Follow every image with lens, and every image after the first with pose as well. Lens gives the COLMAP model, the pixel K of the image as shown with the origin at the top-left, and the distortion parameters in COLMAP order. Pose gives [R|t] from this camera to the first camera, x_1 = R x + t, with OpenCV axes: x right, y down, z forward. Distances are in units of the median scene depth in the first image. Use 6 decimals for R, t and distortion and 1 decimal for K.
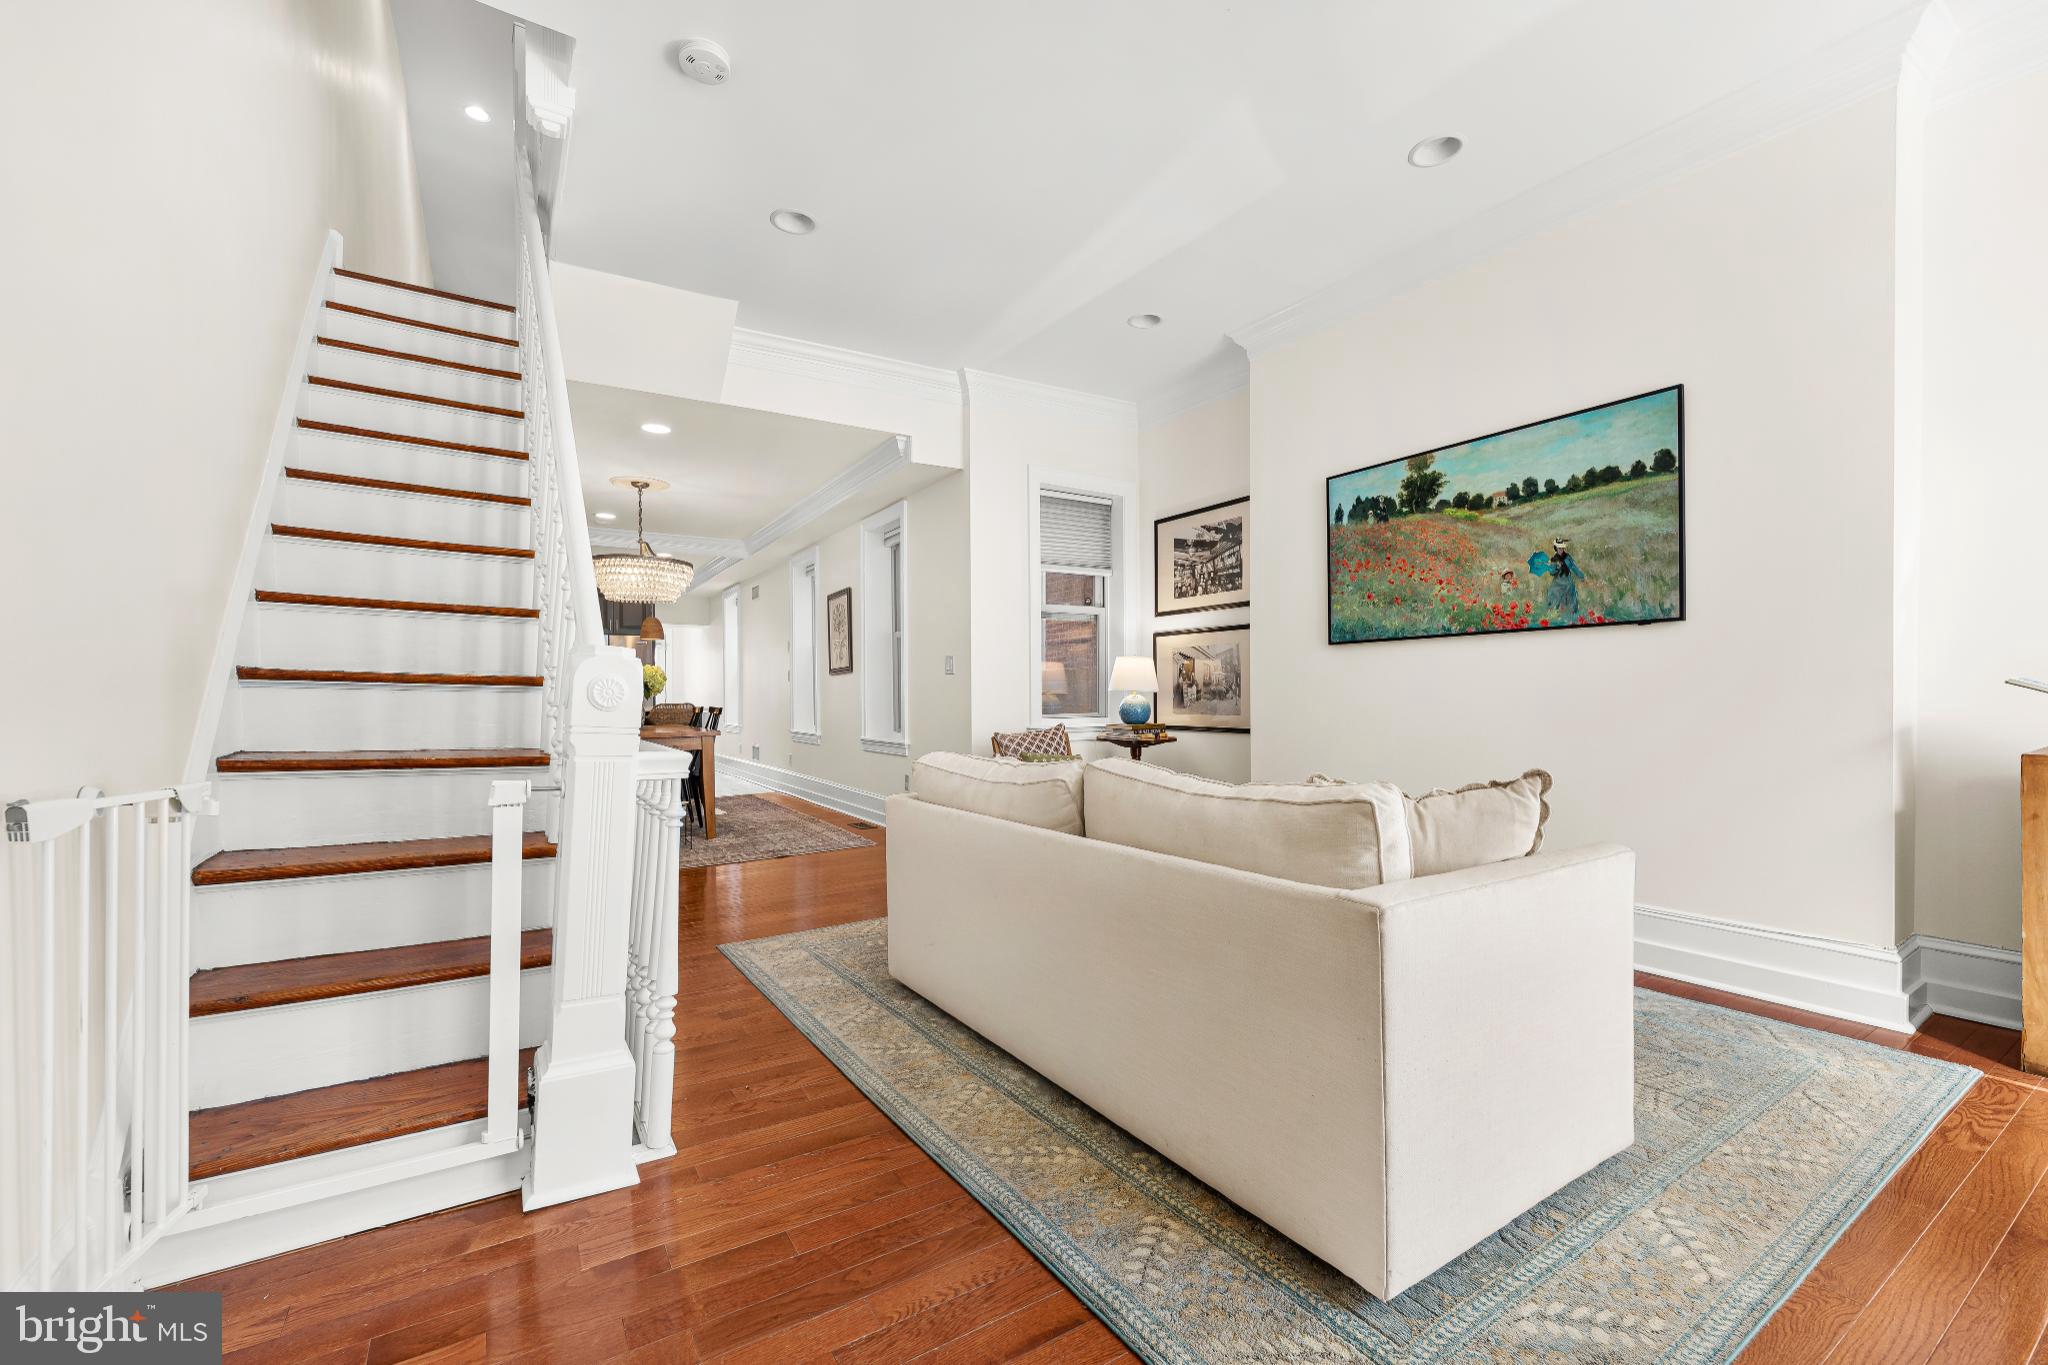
lens RADIAL K [[833.4, 0, 1010.6], [0, 833.4, 700.8], [0, 0, 1]] dist [0.000519, -0.001087]
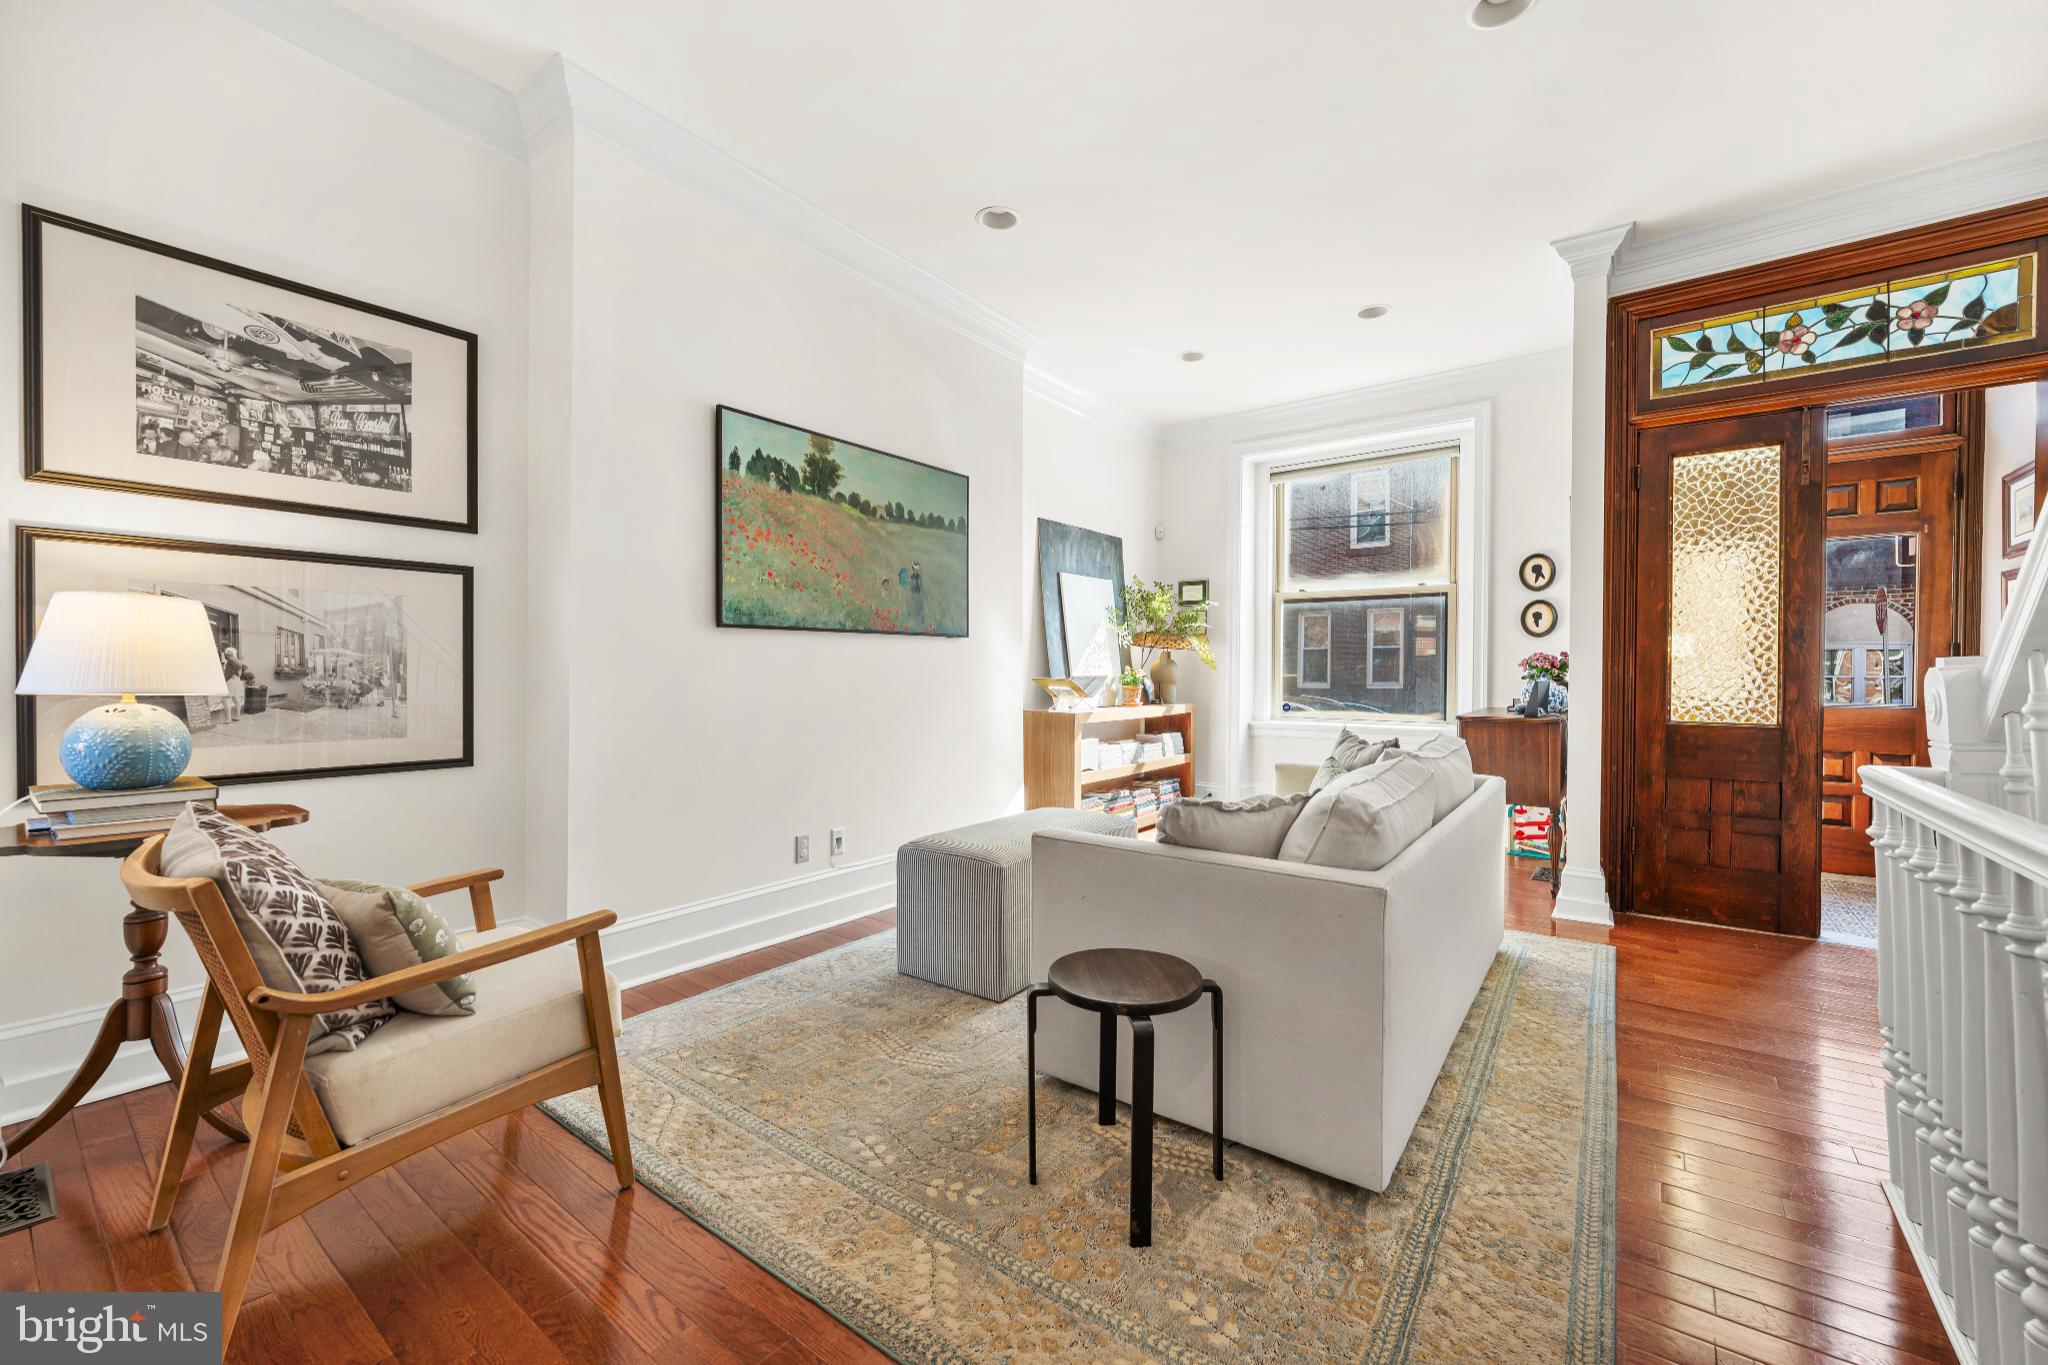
lens RADIAL K [[833.4, 0, 1015.7], [0, 833.4, 678.2], [0, 0, 1]] dist [0.000519, -0.001087]
pose [[-0.363280, -0.002678, 0.931676, -0.447533], [0.007595, 0.999954, 0.005835, -0.024712], [-0.931649, 0.009196, -0.363243, 1.100676]]
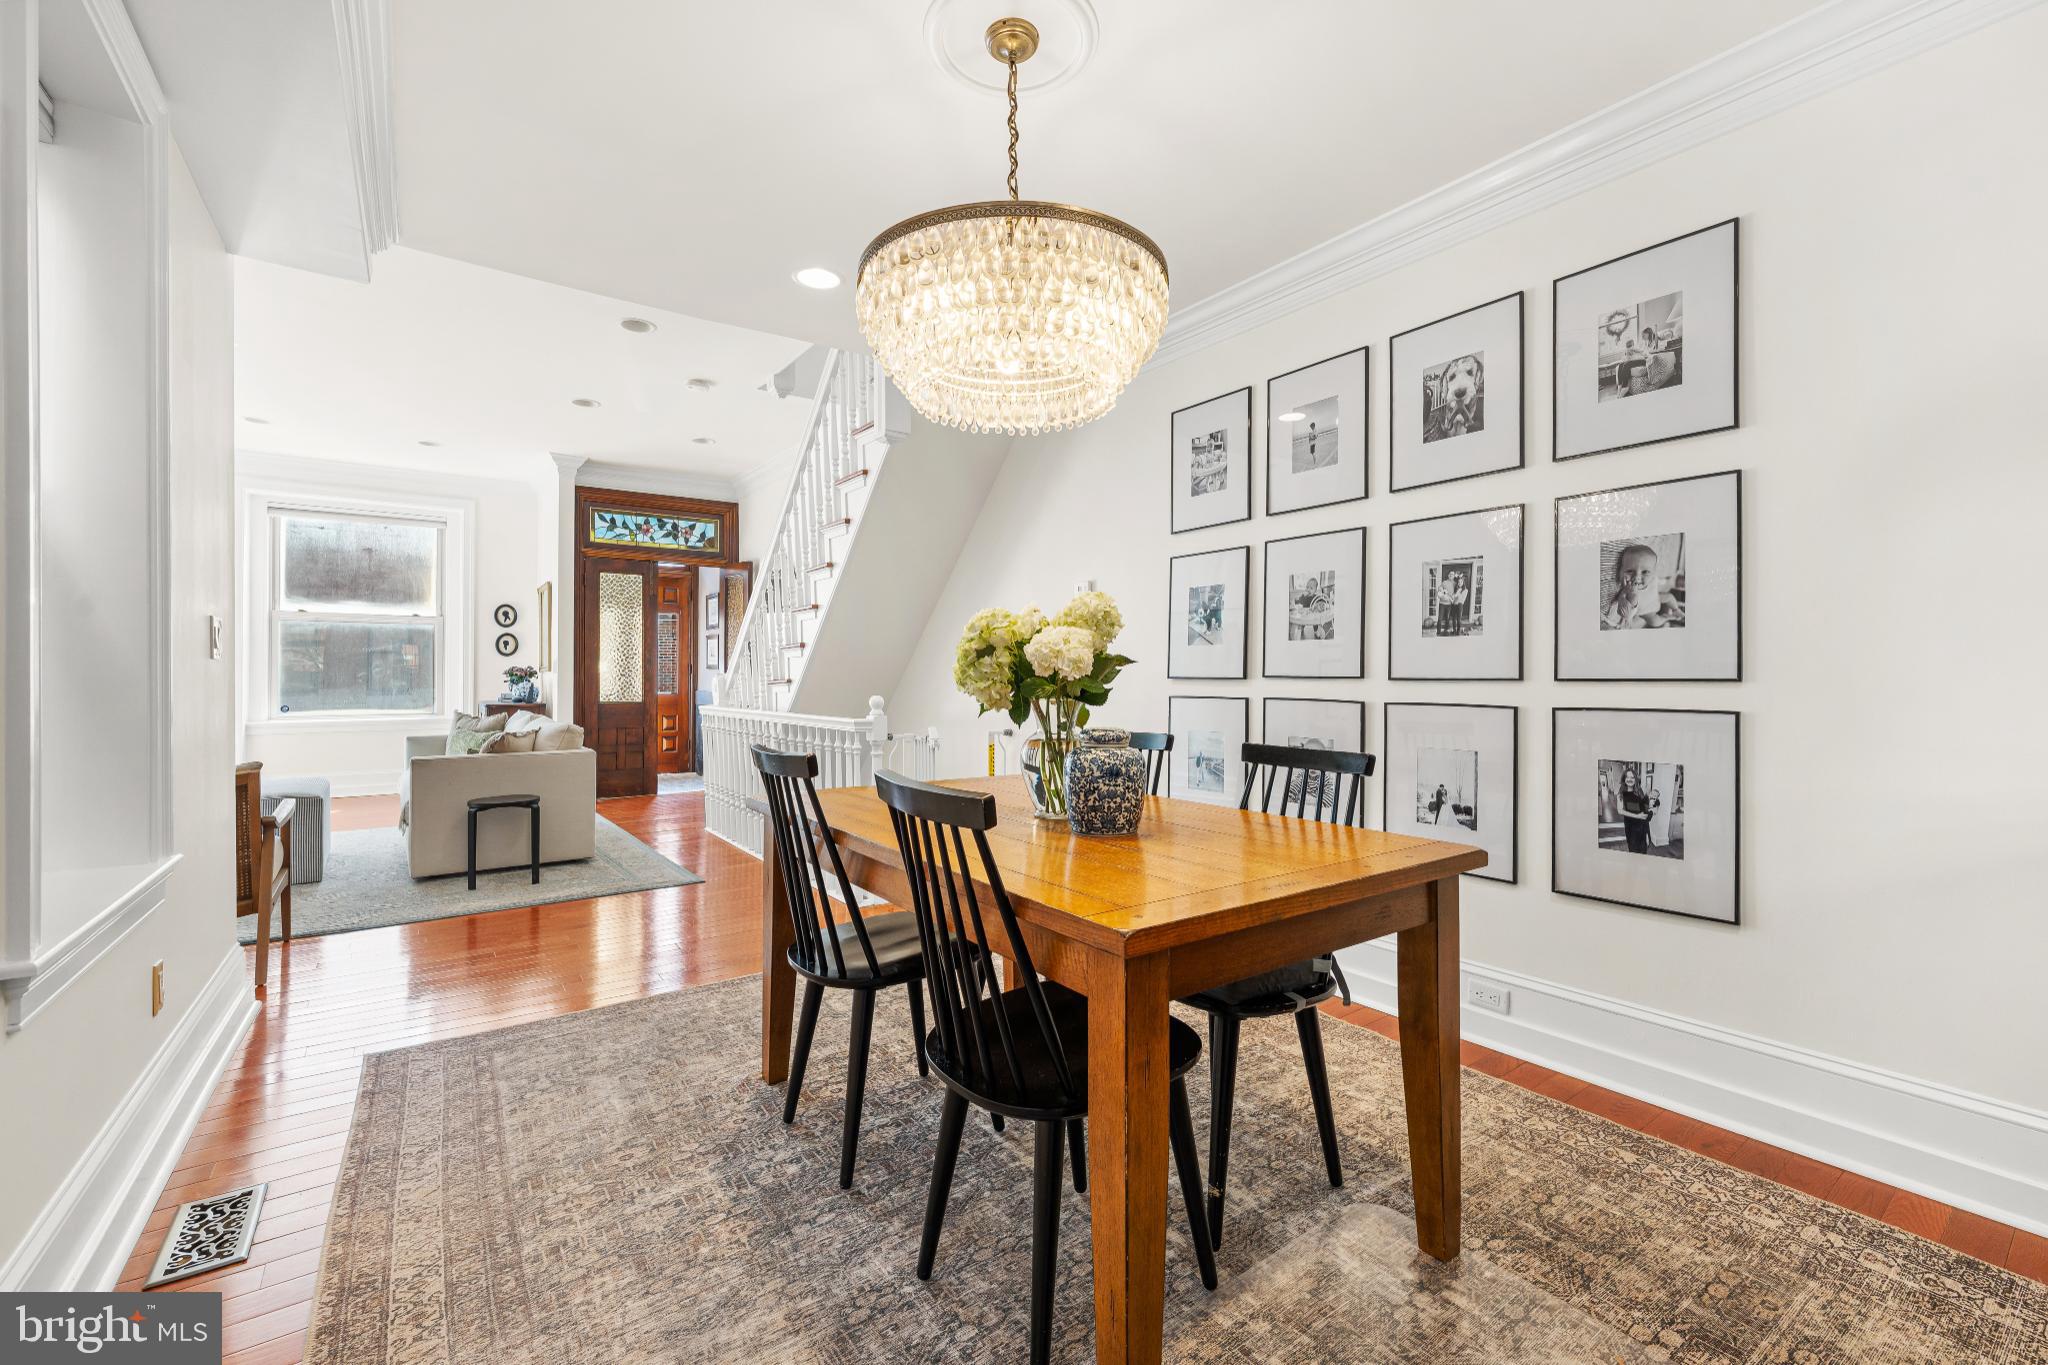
lens RADIAL K [[833.4, 0, 1031.2], [0, 833.4, 676.7], [0, 0, 1]] dist [0.000519, -0.001087]
pose [[-0.995789, 0.008154, -0.091316, -0.600234], [0.007629, 0.999952, 0.006100, -0.026188], [0.091361, 0.005378, -0.995803, 1.825069]]
